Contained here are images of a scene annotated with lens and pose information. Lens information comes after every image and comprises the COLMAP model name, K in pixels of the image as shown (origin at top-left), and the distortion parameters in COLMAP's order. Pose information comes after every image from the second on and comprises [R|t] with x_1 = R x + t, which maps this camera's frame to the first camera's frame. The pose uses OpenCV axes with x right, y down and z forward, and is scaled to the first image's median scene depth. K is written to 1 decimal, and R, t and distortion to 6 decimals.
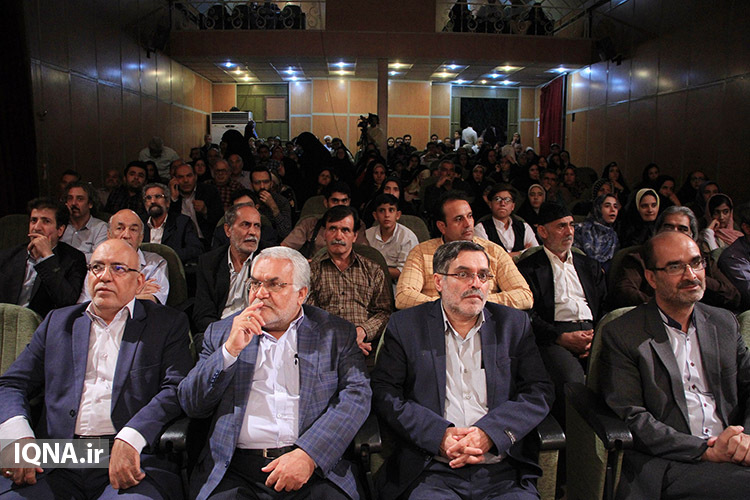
lens RADIAL K [[679.3, 0, 375.0], [0, 679.3, 250.0], [0, 0, 1]] dist [0.000261, 0.007506]
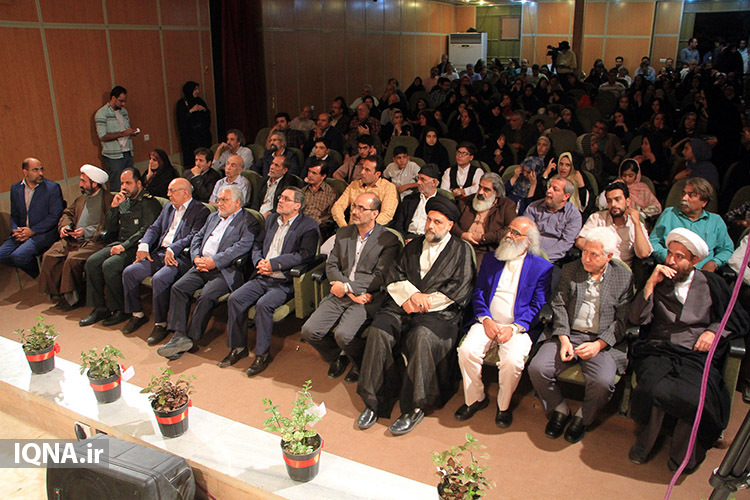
lens RADIAL K [[679.3, 0, 375.0], [0, 679.3, 250.0], [0, 0, 1]] dist [0.000261, 0.007506]
pose [[0.900862, 0.123246, -0.416242, 0.180158], [-0.058349, 0.984528, 0.165229, -0.027328], [0.430166, -0.124561, 0.894115, -0.132840]]
